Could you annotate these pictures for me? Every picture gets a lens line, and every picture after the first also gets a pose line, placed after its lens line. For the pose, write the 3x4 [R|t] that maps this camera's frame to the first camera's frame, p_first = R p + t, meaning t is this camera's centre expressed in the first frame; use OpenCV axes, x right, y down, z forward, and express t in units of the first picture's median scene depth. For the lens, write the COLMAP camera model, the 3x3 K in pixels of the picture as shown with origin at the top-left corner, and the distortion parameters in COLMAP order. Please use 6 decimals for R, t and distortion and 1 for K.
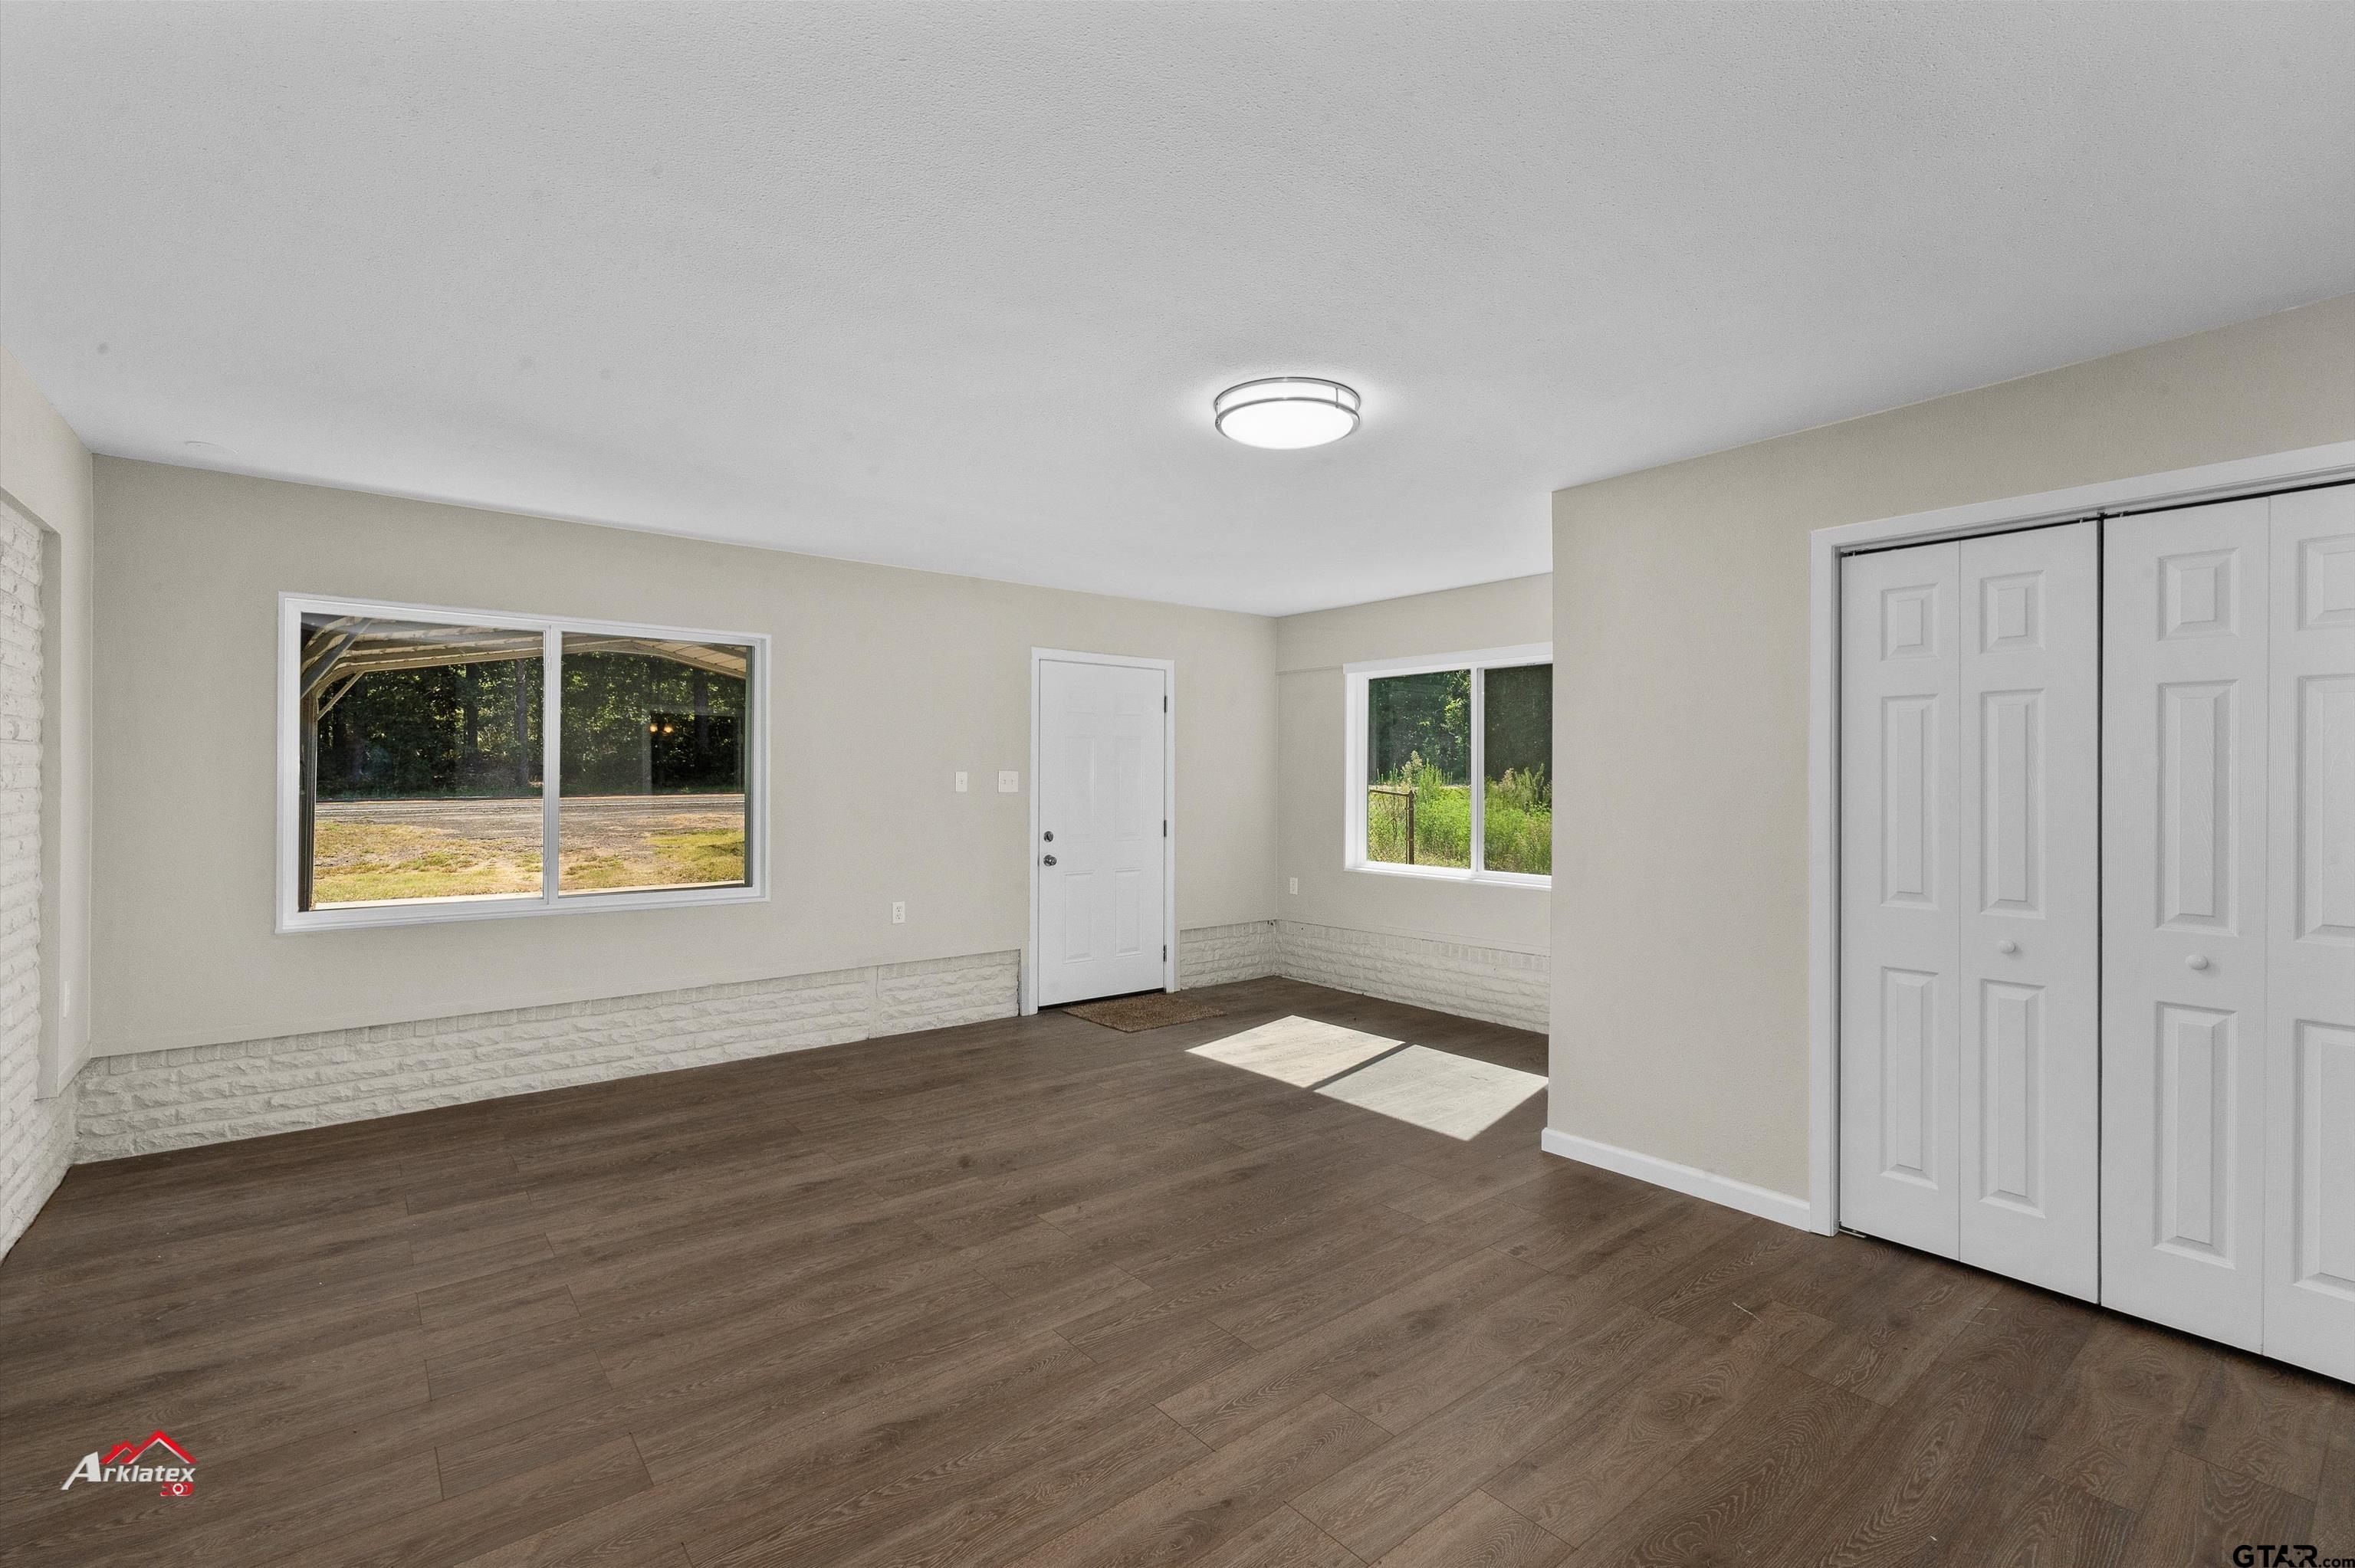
lens RADIAL K [[1069.7, 0, 1178.8], [0, 1069.7, 779.3], [0, 0, 1]] dist [-0.014824, -0.001606]
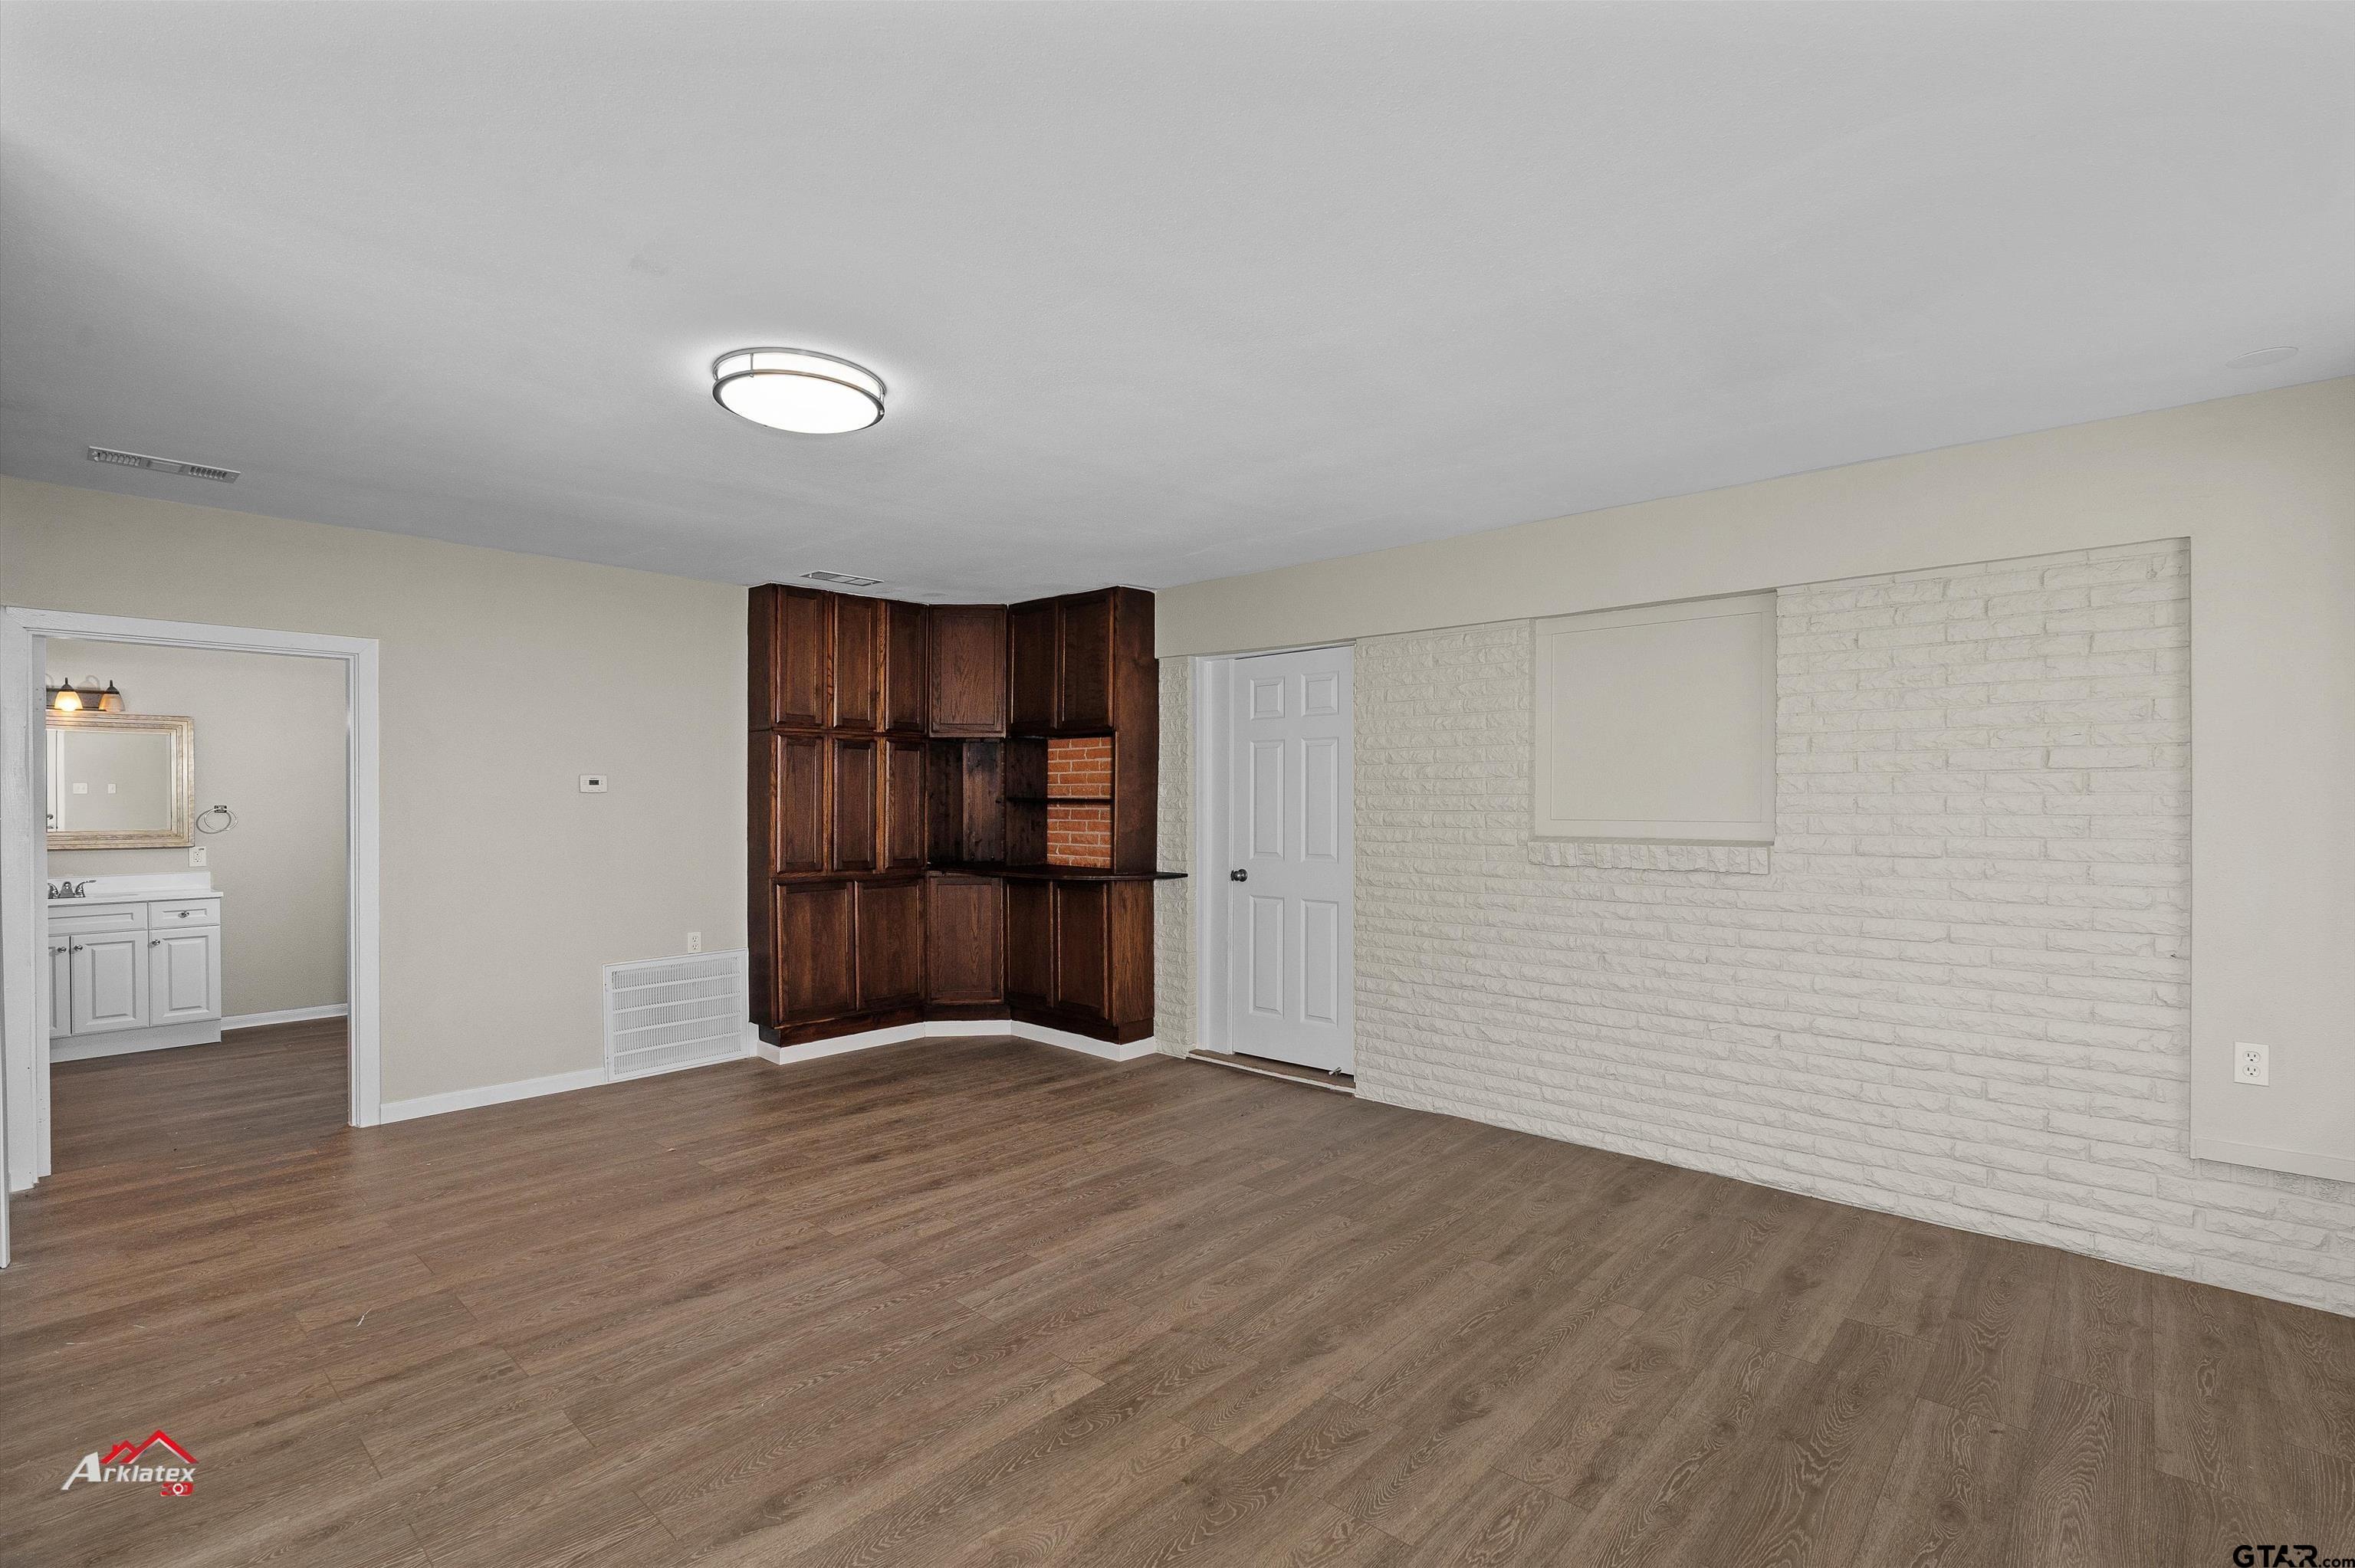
lens RADIAL K [[1069.7, 0, 1184.3], [0, 1069.7, 790.1], [0, 0, 1]] dist [-0.014824, -0.001606]
pose [[-0.987517, -0.006583, -0.157375, -0.077454], [-0.005830, 0.999969, -0.005245, -0.005099], [0.157405, -0.004262, -0.987525, 2.030454]]
